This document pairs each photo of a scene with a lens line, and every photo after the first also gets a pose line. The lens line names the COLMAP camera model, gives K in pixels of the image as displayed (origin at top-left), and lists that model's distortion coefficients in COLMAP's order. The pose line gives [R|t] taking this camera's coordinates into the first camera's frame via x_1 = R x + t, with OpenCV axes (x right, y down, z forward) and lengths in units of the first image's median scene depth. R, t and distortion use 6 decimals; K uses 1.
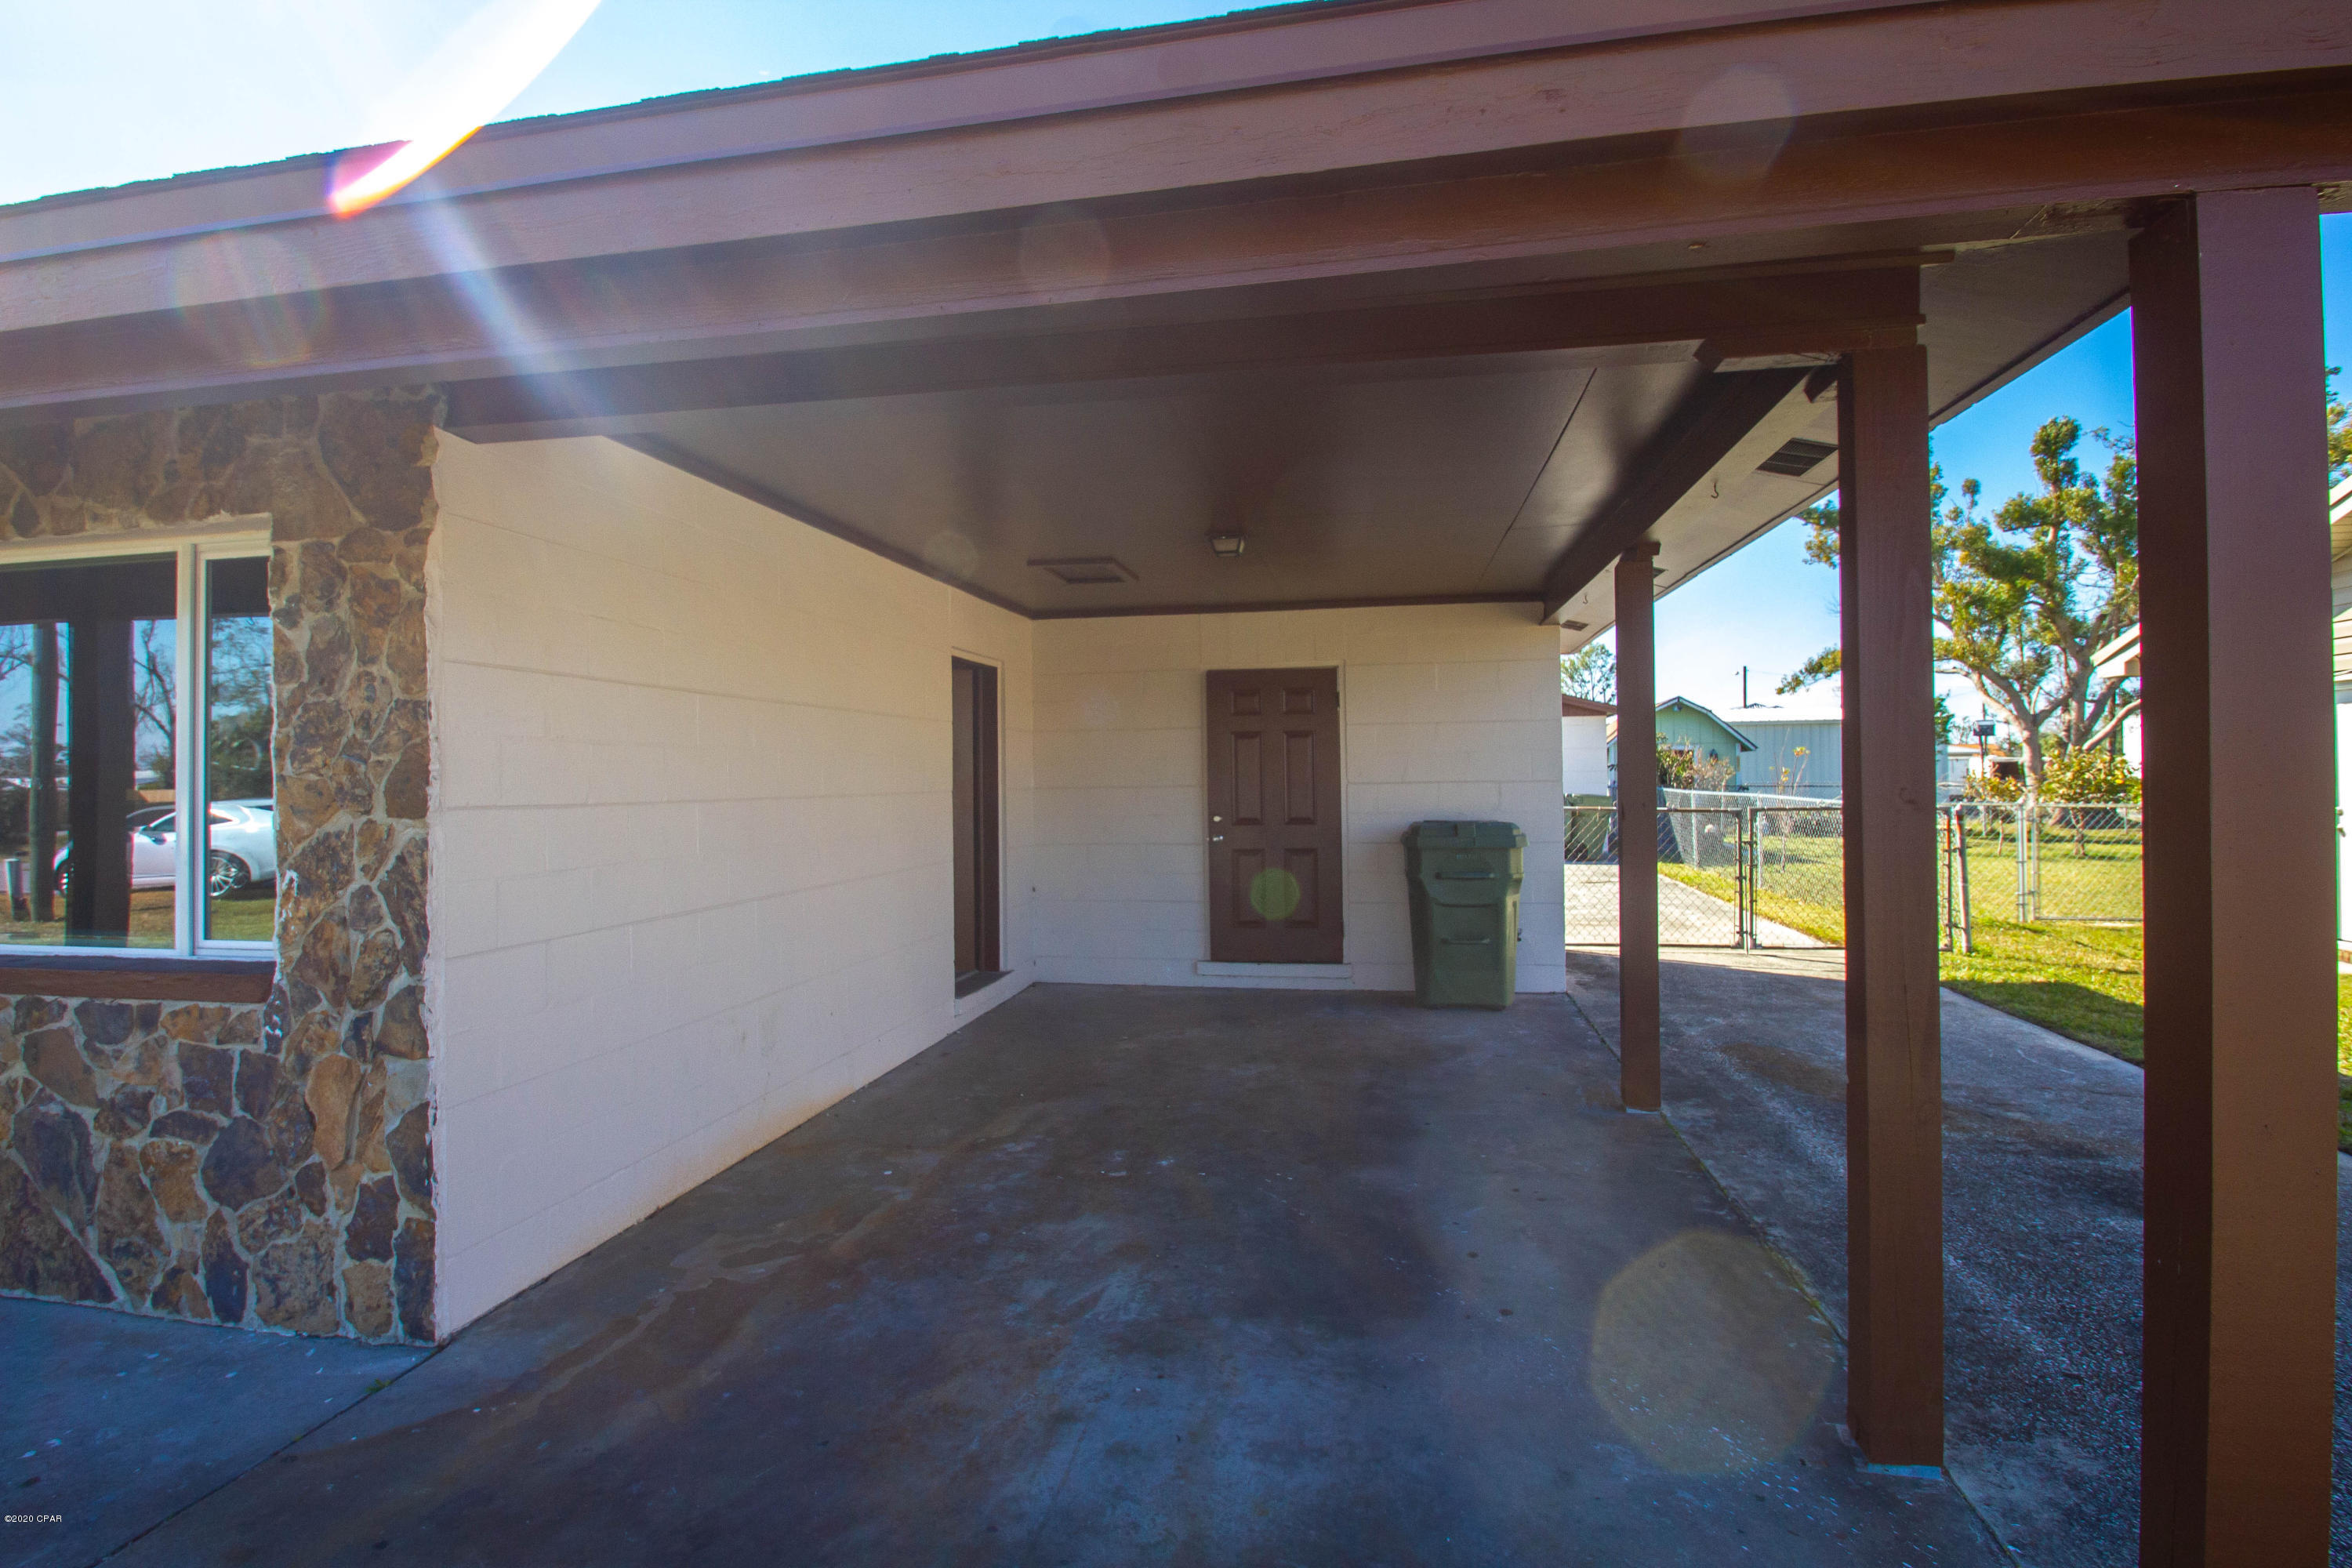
lens RADIAL K [[1197.6, 0, 1133.7], [0, 1197.6, 760.2], [0, 0, 1]] dist [-0.020068, -0.002016]
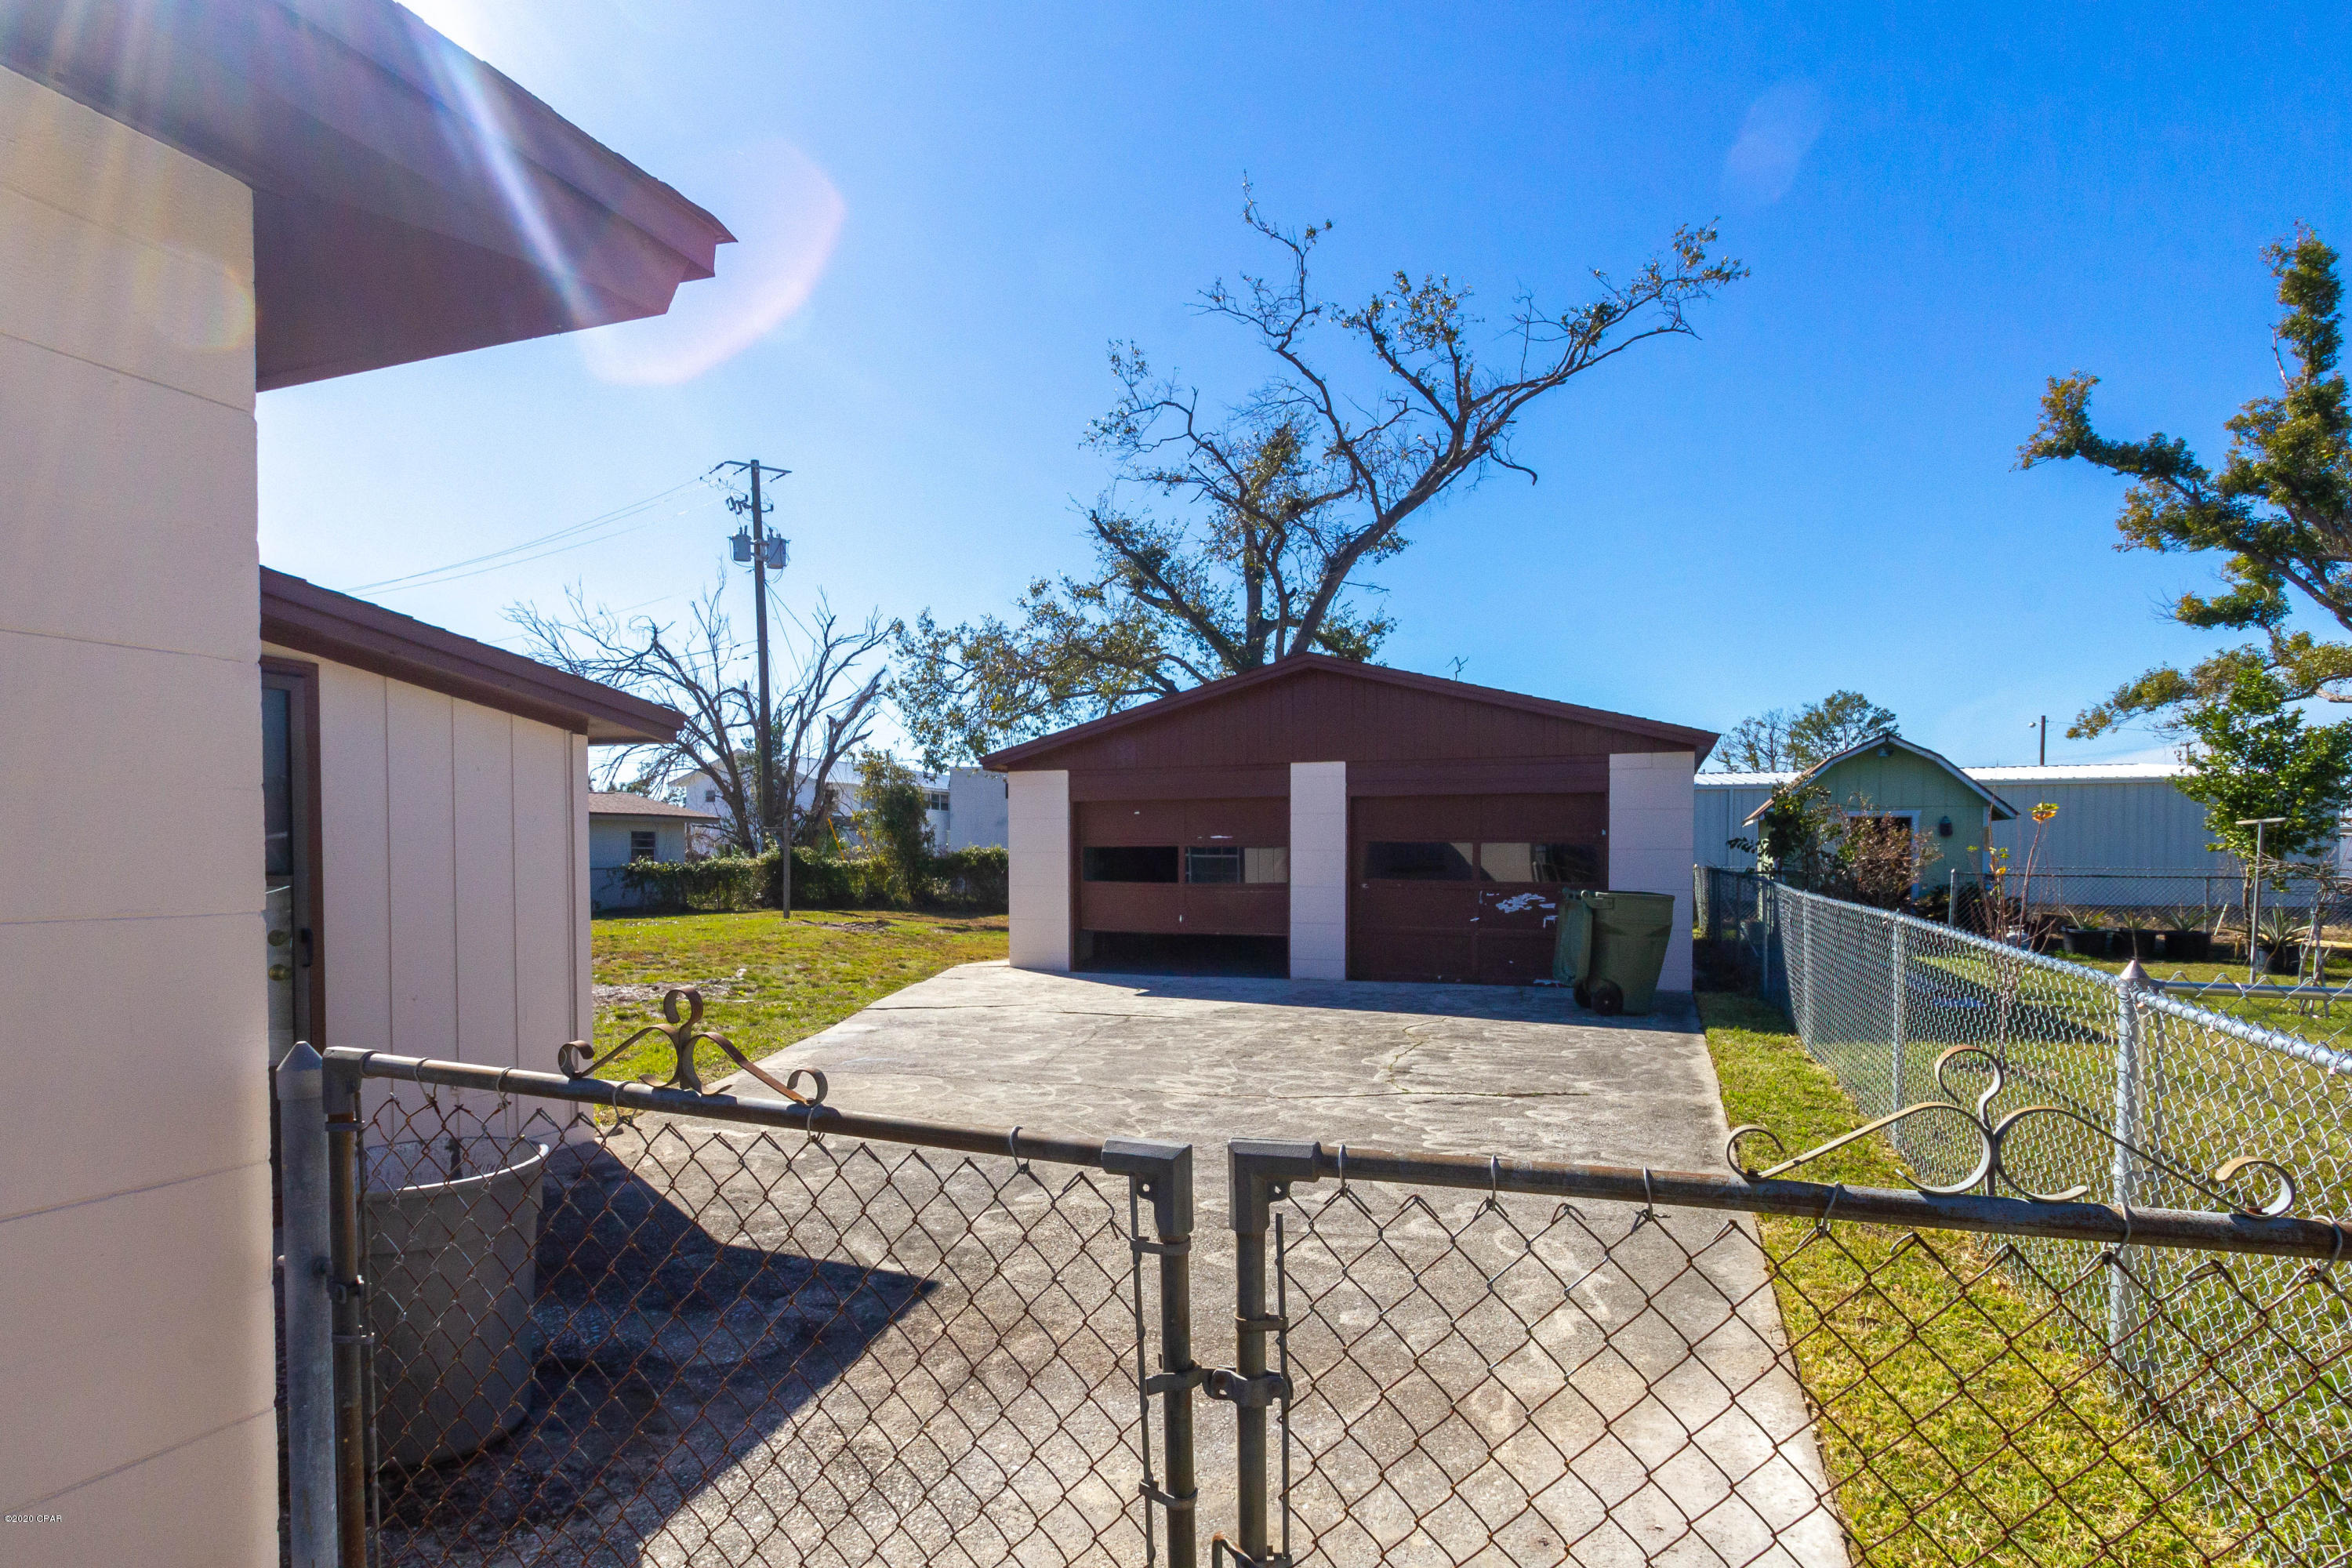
lens RADIAL K [[1197.6, 0, 1136.8], [0, 1197.6, 856.8], [0, 0, 1]] dist [-0.020068, -0.002016]
pose [[0.983920, 0.010338, -0.178311, 1.490711], [-0.005662, 0.999627, 0.026713, -0.011175], [0.178520, -0.025274, 0.983612, 2.560690]]
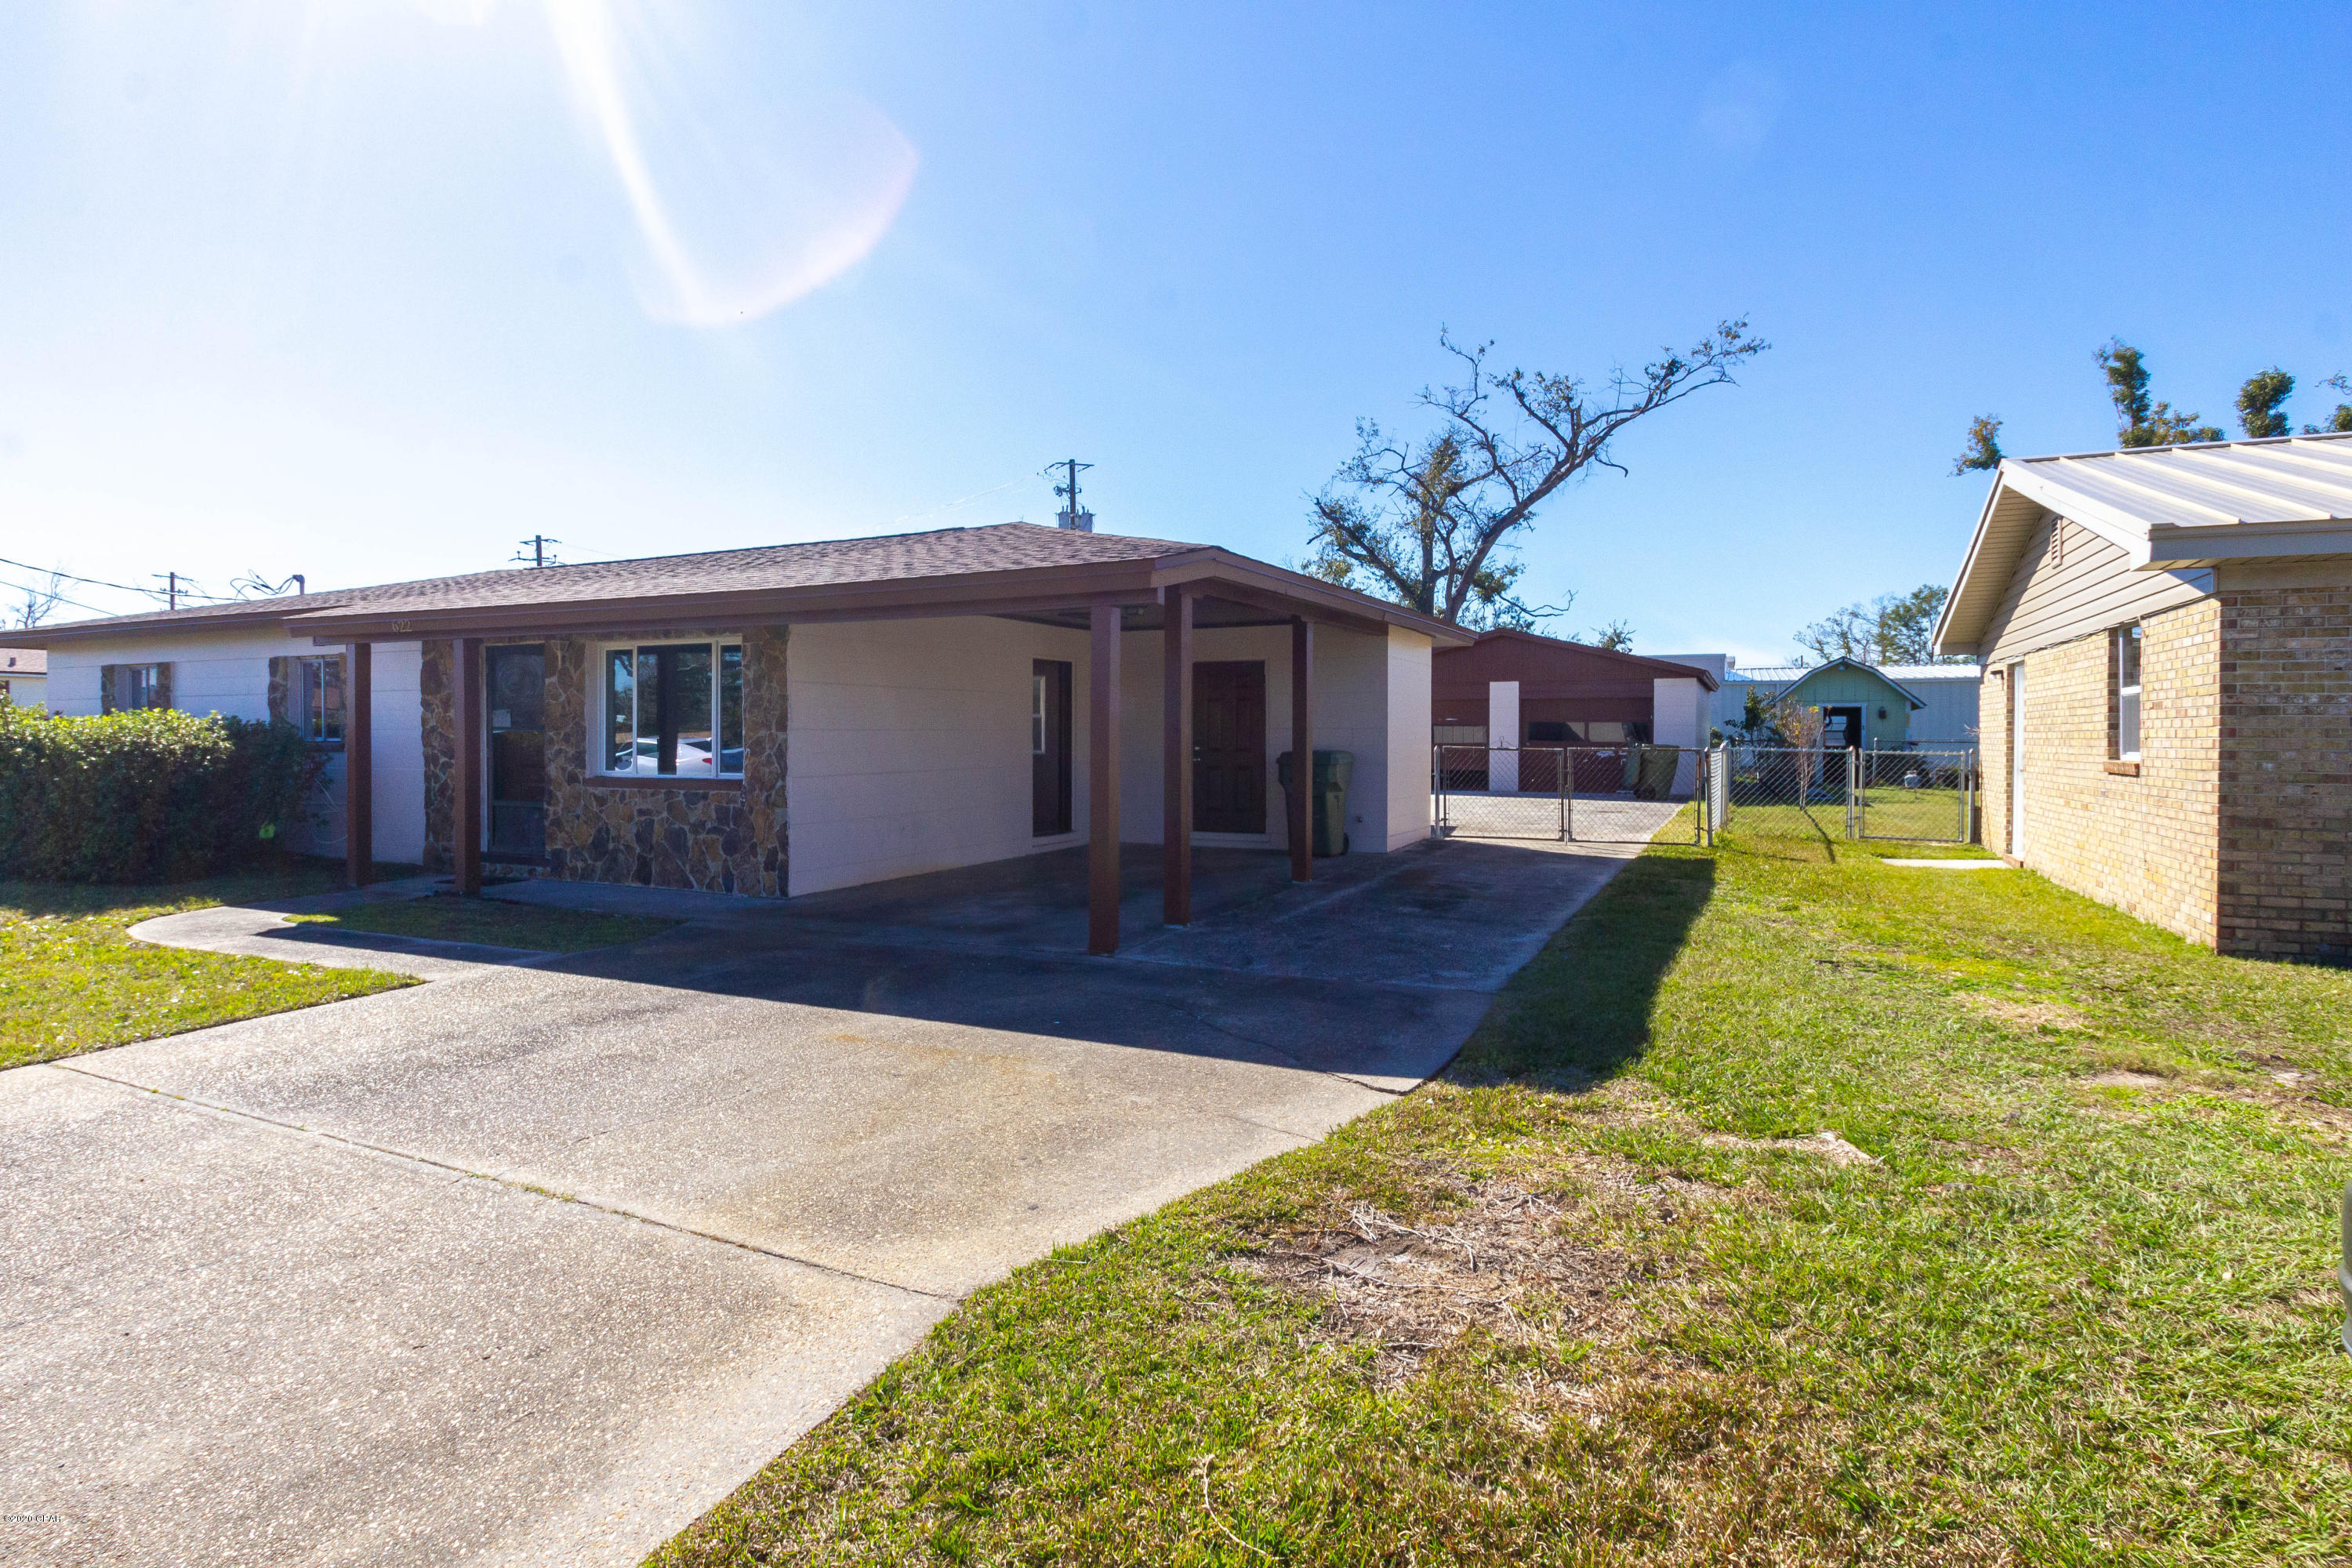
lens RADIAL K [[1197.6, 0, 1110.1], [0, 1197.6, 727.5], [0, 0, 1]] dist [-0.020068, -0.002016]
pose [[0.961456, 0.009064, -0.274810, 1.032598], [-0.005341, 0.999884, 0.014294, -0.011793], [0.274907, -0.012275, 0.961392, -1.702152]]
